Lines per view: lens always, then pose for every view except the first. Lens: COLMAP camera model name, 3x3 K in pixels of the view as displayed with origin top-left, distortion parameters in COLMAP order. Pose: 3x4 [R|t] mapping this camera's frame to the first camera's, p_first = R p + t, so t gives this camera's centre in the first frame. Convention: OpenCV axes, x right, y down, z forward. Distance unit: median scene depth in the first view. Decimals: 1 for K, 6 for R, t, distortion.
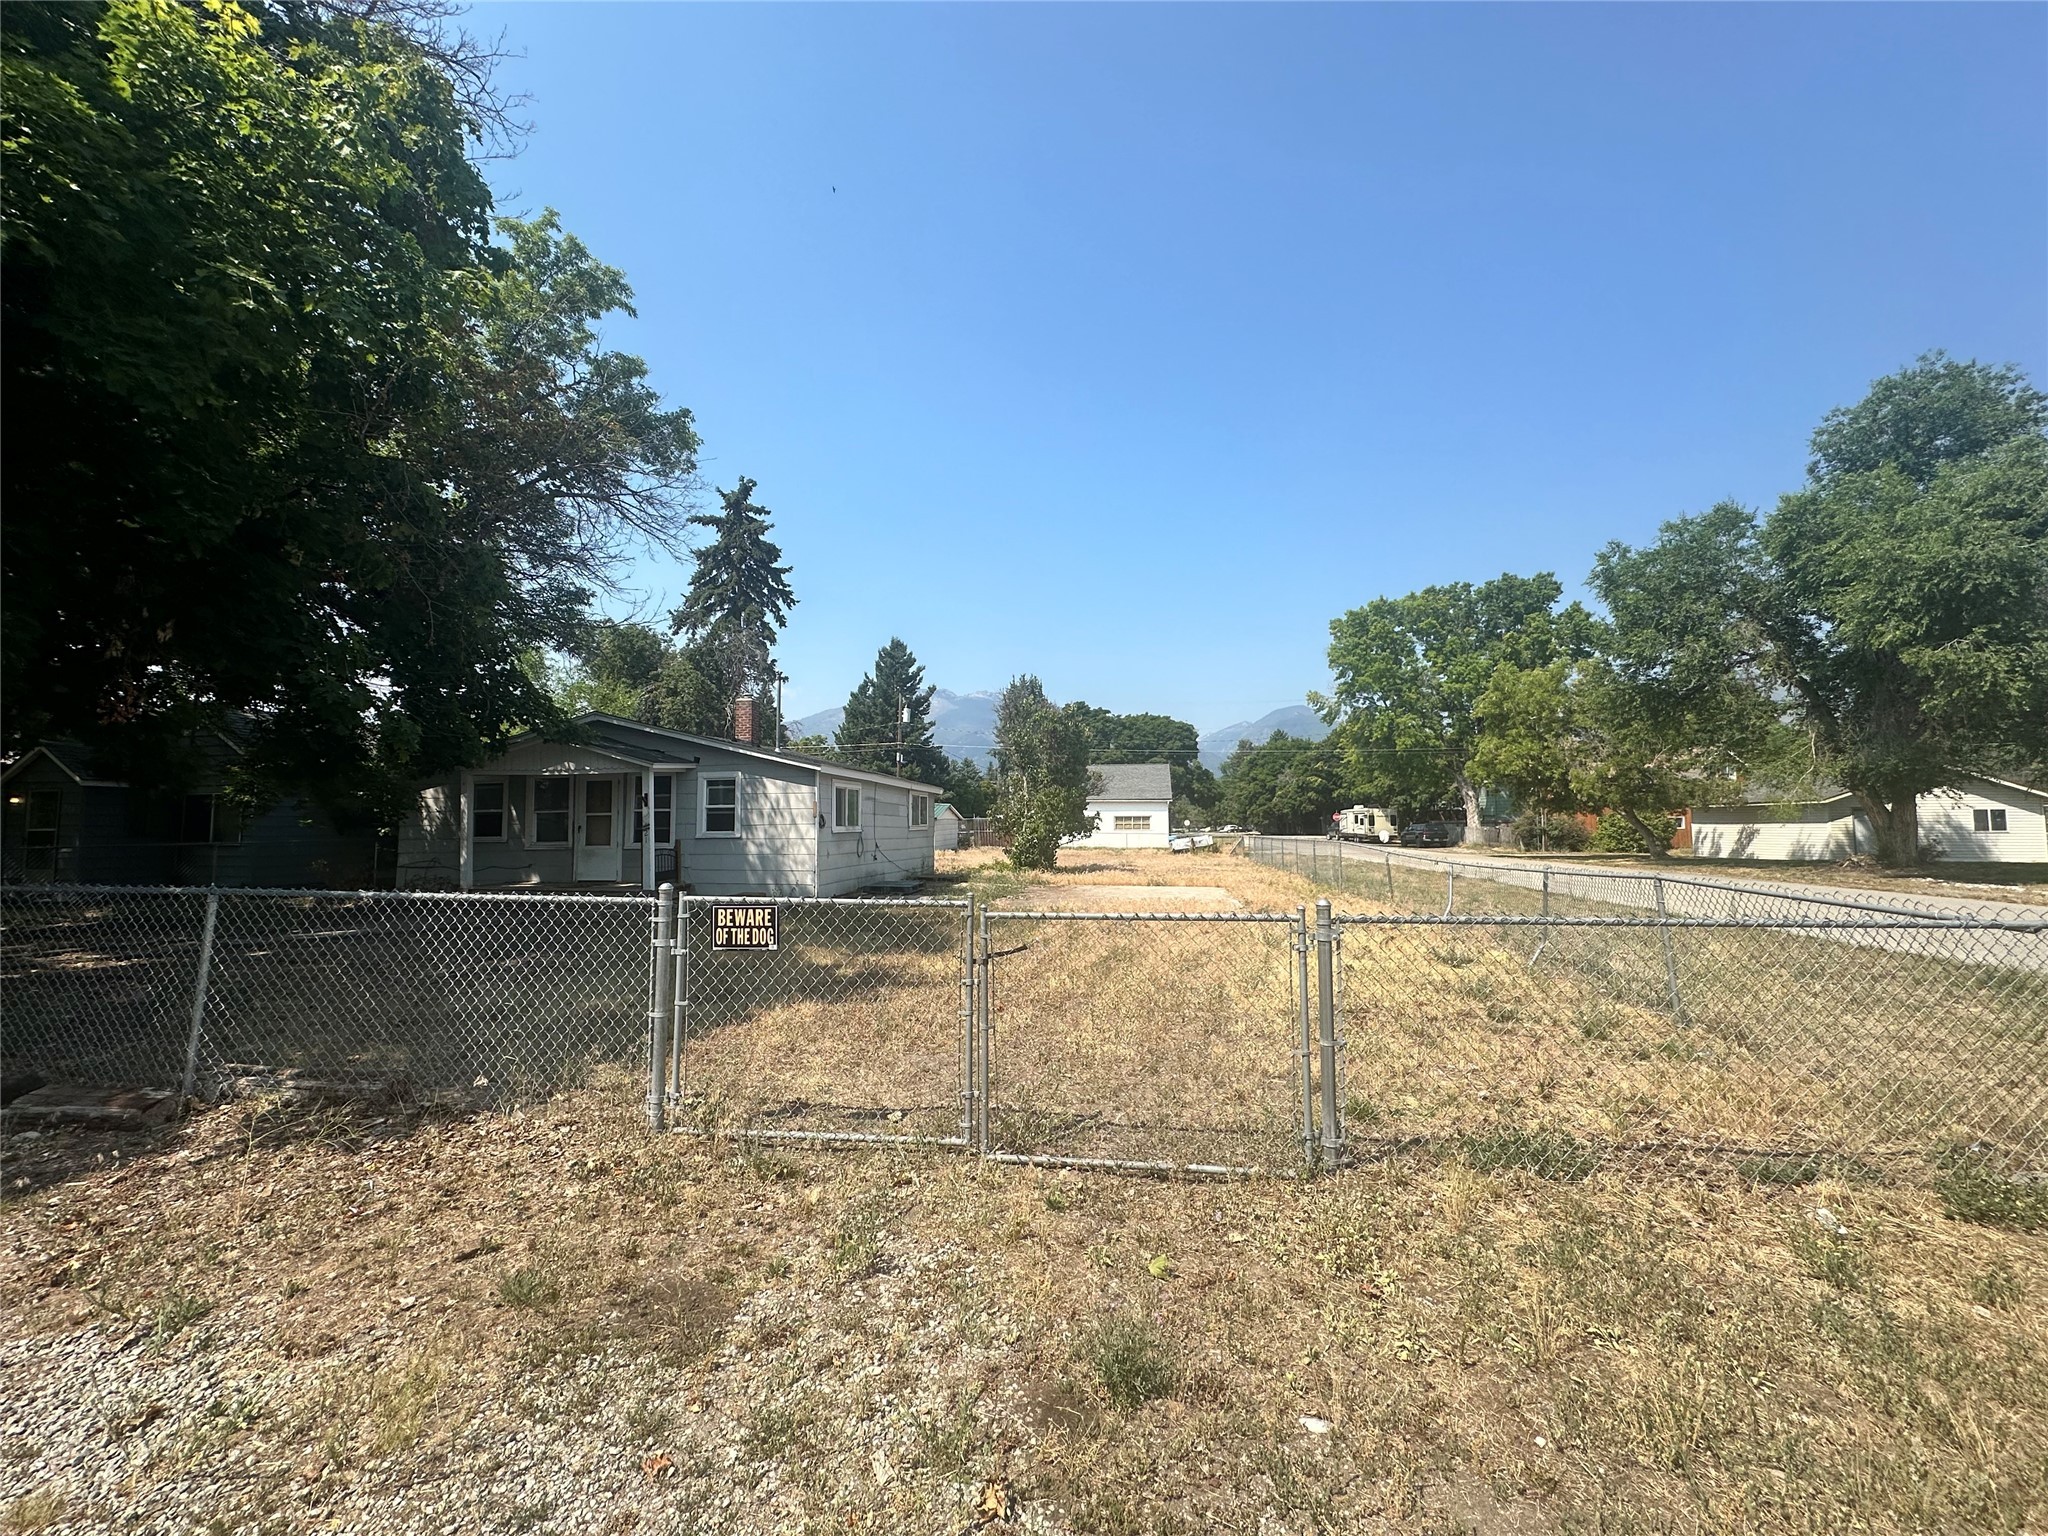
lens RADIAL K [[820.5, 0, 1037.5], [0, 820.5, 768.1], [0, 0, 1]] dist [-0.010881, -0.000593]
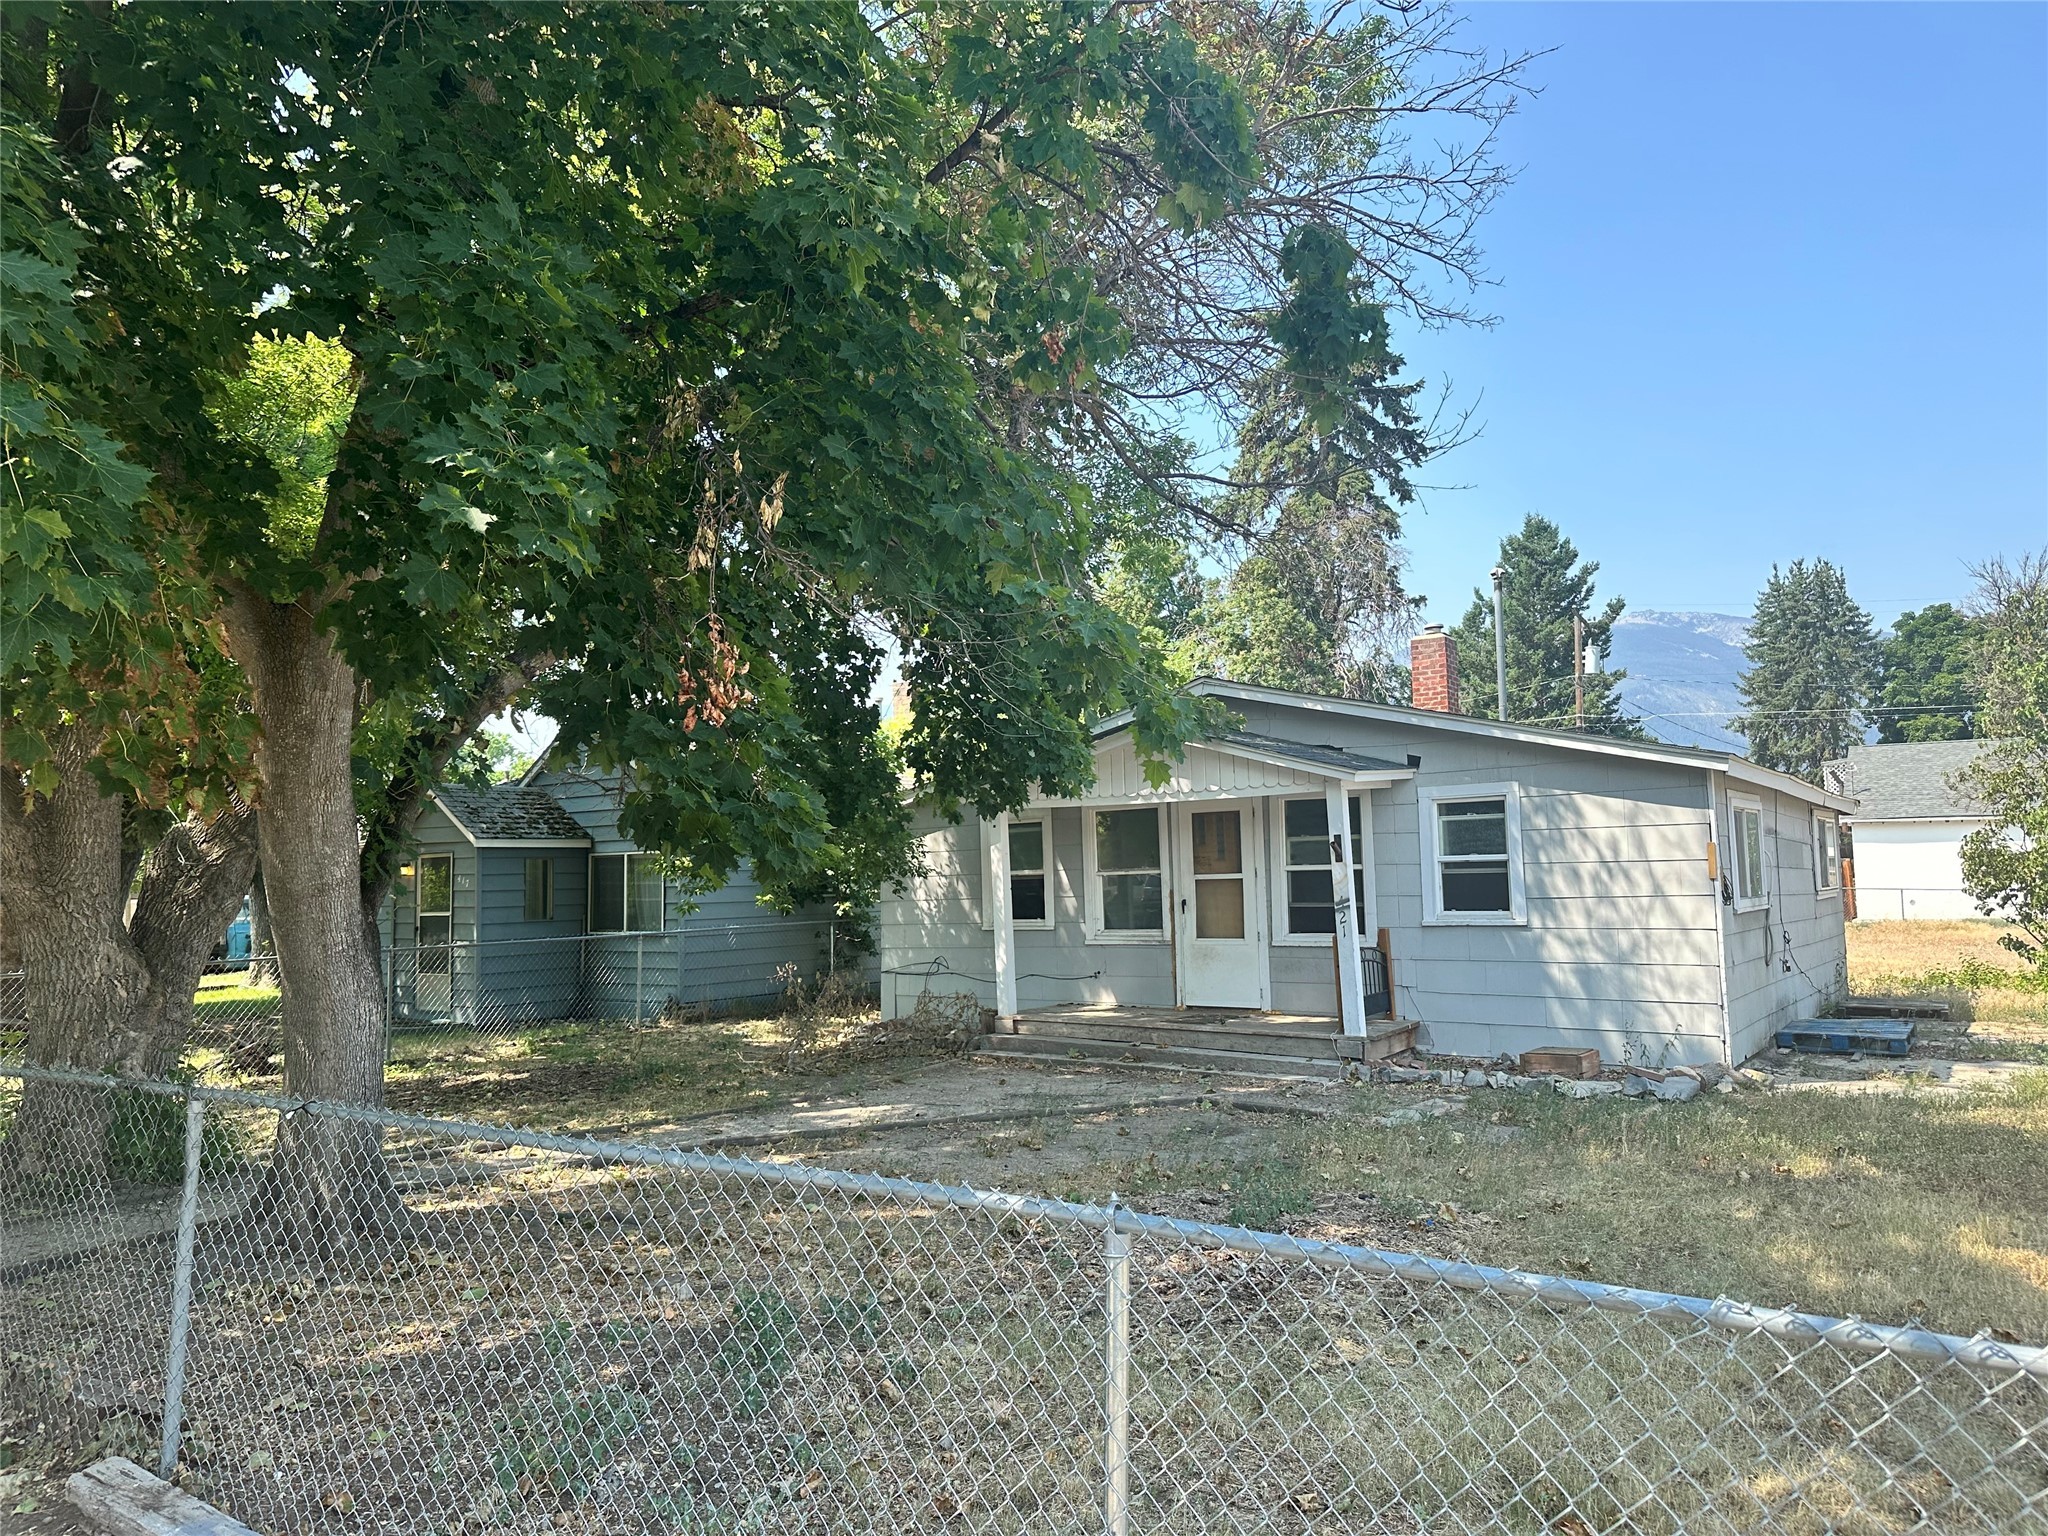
lens RADIAL K [[1441.8, 0, 1018.9], [0, 1441.8, 771.4], [0, 0, 1]] dist [0.060250, -0.016845]
pose [[0.887641, -0.045668, -0.458267, -0.227889], [0.045485, 0.998900, -0.011442, -0.005046], [0.458285, -0.010687, 0.888741, 0.140112]]
